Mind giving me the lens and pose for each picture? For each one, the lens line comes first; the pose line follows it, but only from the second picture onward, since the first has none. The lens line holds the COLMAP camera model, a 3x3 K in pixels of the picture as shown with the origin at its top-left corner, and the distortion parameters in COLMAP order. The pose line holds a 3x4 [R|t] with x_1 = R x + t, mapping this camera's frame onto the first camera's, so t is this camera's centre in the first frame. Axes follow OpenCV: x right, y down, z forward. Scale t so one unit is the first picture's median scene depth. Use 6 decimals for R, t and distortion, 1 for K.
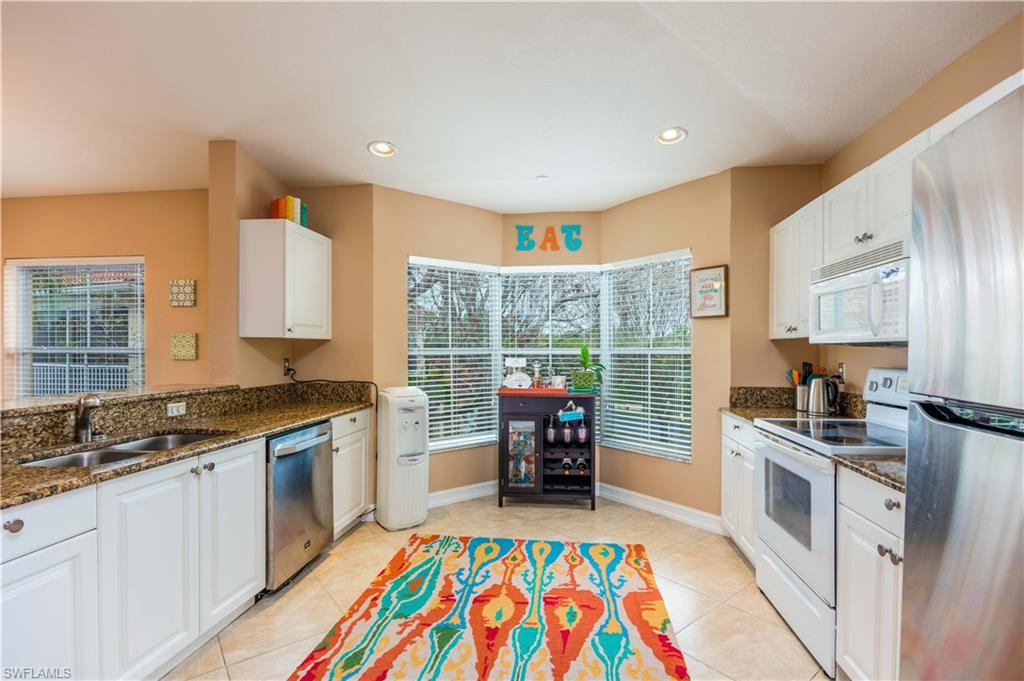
lens RADIAL K [[473.6, 0, 513.2], [0, 473.6, 354.3], [0, 0, 1]] dist [-0.006738, -0.004136]
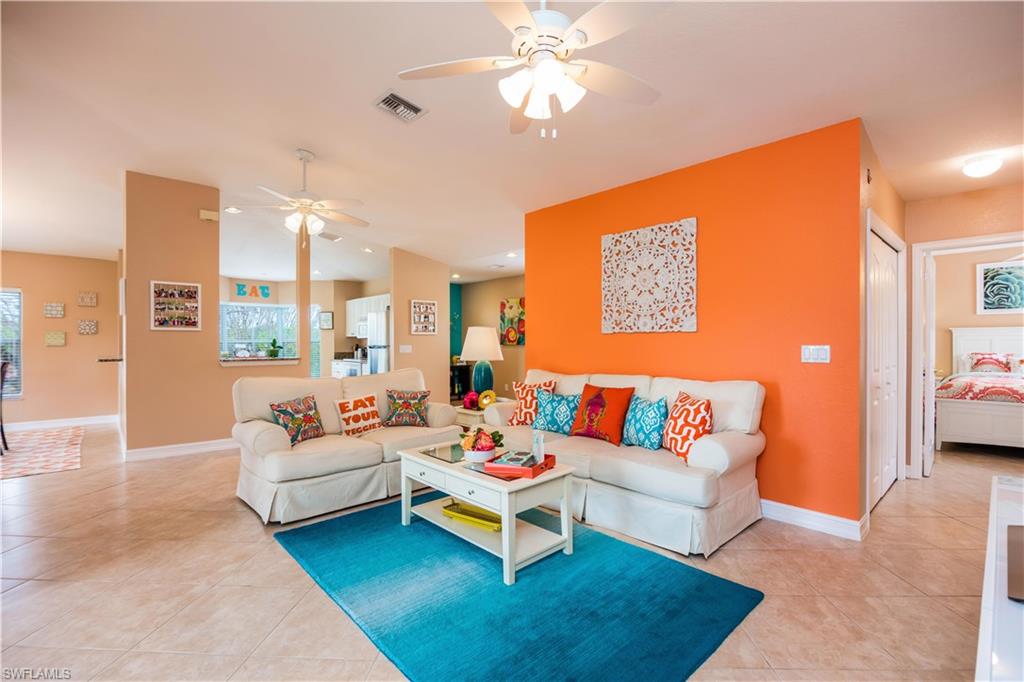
lens RADIAL K [[460.3, 0, 520.5], [0, 460.3, 343.5], [0, 0, 1]] dist [-0.005819, -0.001592]
pose [[0.632441, -0.007723, 0.774570, -1.087127], [0.011137, 0.999938, 0.000877, 0.023252], [-0.774528, 0.008072, 0.632488, -1.821221]]
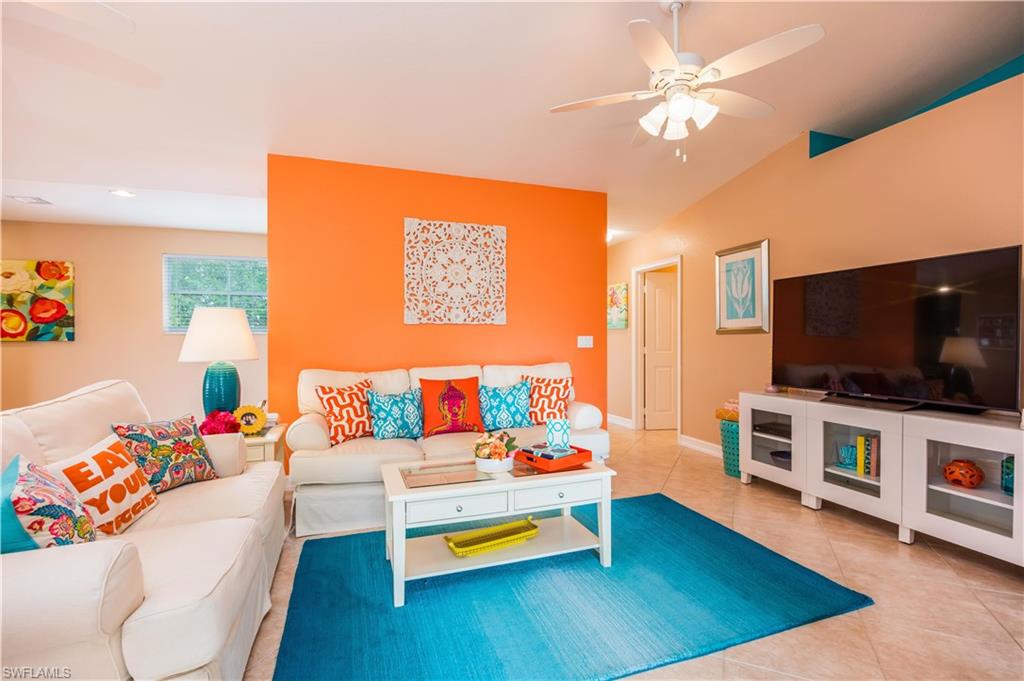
lens RADIAL K [[460.3, 0, 518.8], [0, 460.3, 341.5], [0, 0, 1]] dist [-0.005819, -0.001592]
pose [[-0.452475, -0.004660, 0.891765, -1.132866], [0.010424, 0.999890, 0.010514, 0.034813], [-0.891716, 0.014053, -0.452377, -0.849321]]
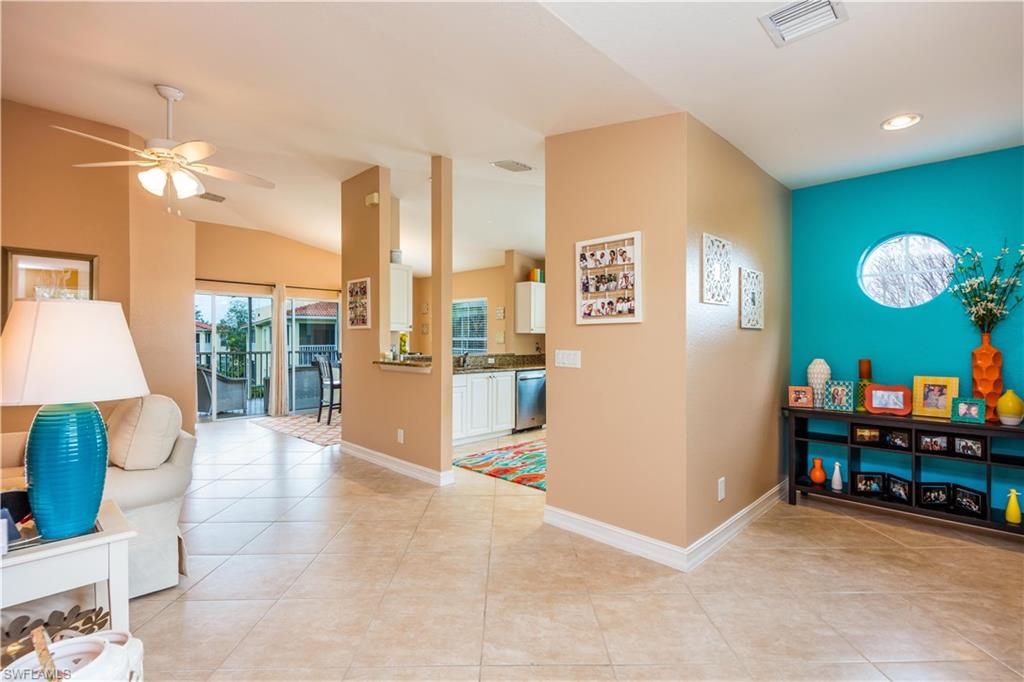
lens RADIAL K [[473.6, 0, 517.3], [0, 473.6, 341.3], [0, 0, 1]] dist [-0.006738, -0.004136]
pose [[0.800882, -0.000501, -0.598823, 0.801807], [-0.002283, 0.999990, -0.003890, 0.013015], [0.598818, 0.004483, 0.800872, -0.841166]]
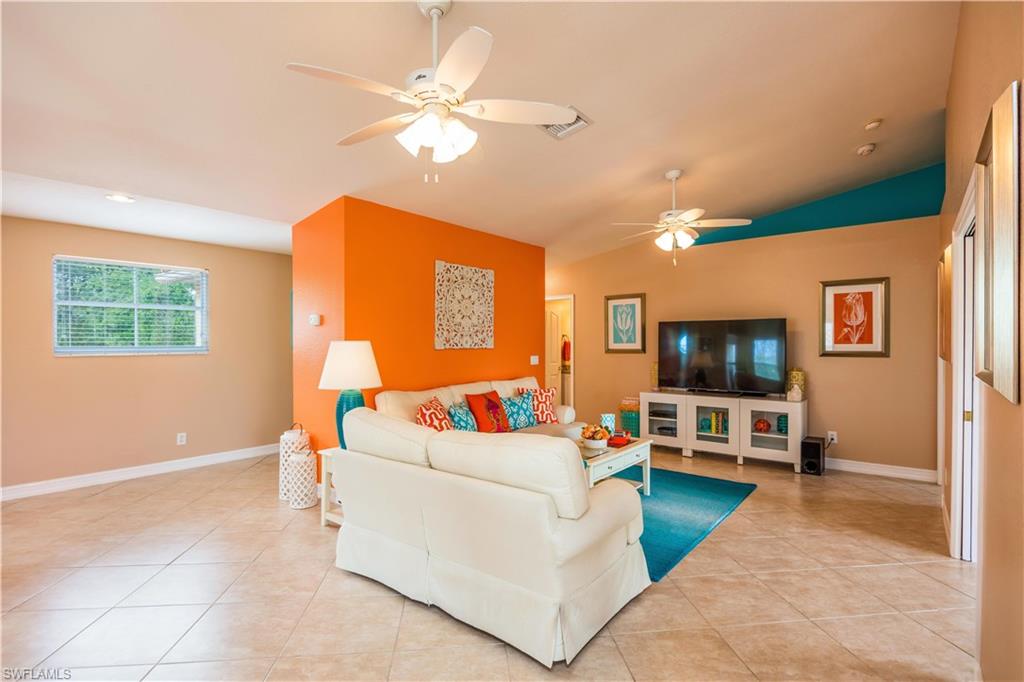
lens RADIAL K [[498.7, 0, 514.6], [0, 498.7, 343.1], [0, 0, 1]] dist [0.014982, -0.000345]
pose [[-0.859348, -0.005364, 0.511363, -0.924250], [0.001574, 0.999913, 0.013134, -0.044509], [-0.511389, 0.012092, -0.859264, 0.127646]]
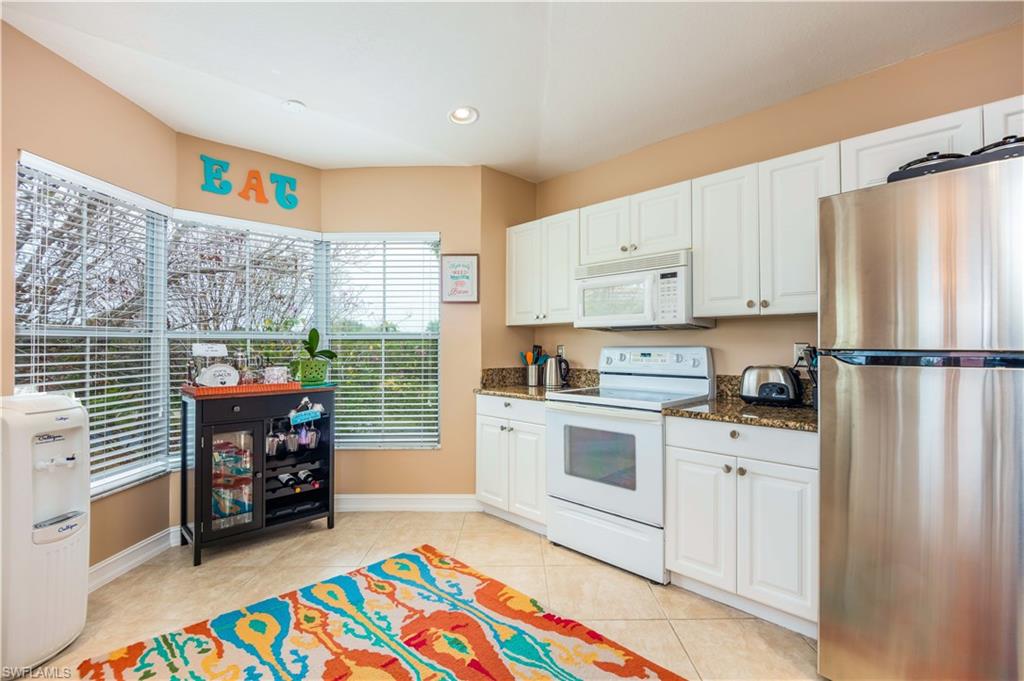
lens RADIAL K [[473.6, 0, 518.8], [0, 473.6, 341.5], [0, 0, 1]] dist [-0.006738, -0.004136]
pose [[0.622631, 0.006987, 0.782485, -0.326644], [0.008081, 0.999849, -0.015358, 0.024120], [-0.782474, 0.015885, 0.622480, 0.274634]]
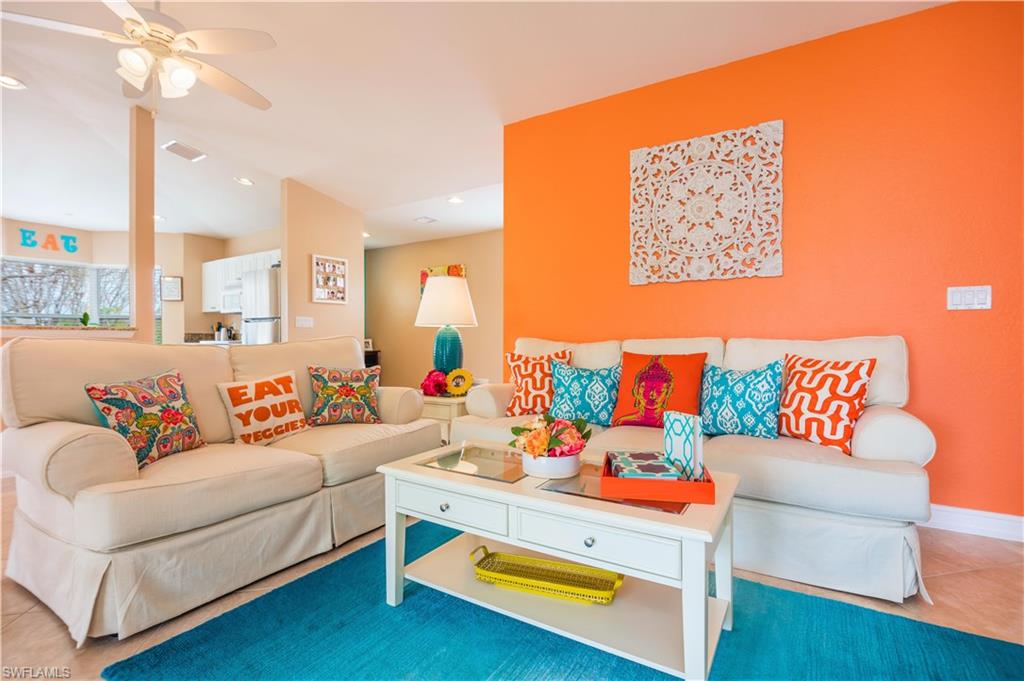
lens RADIAL K [[473.6, 0, 522.0], [0, 473.6, 343.9], [0, 0, 1]] dist [-0.006738, -0.004136]
pose [[0.411526, -0.013930, 0.911292, -0.904799], [0.009299, 0.999895, 0.011085, 0.111204], [-0.911351, 0.003912, 0.411612, -1.350445]]
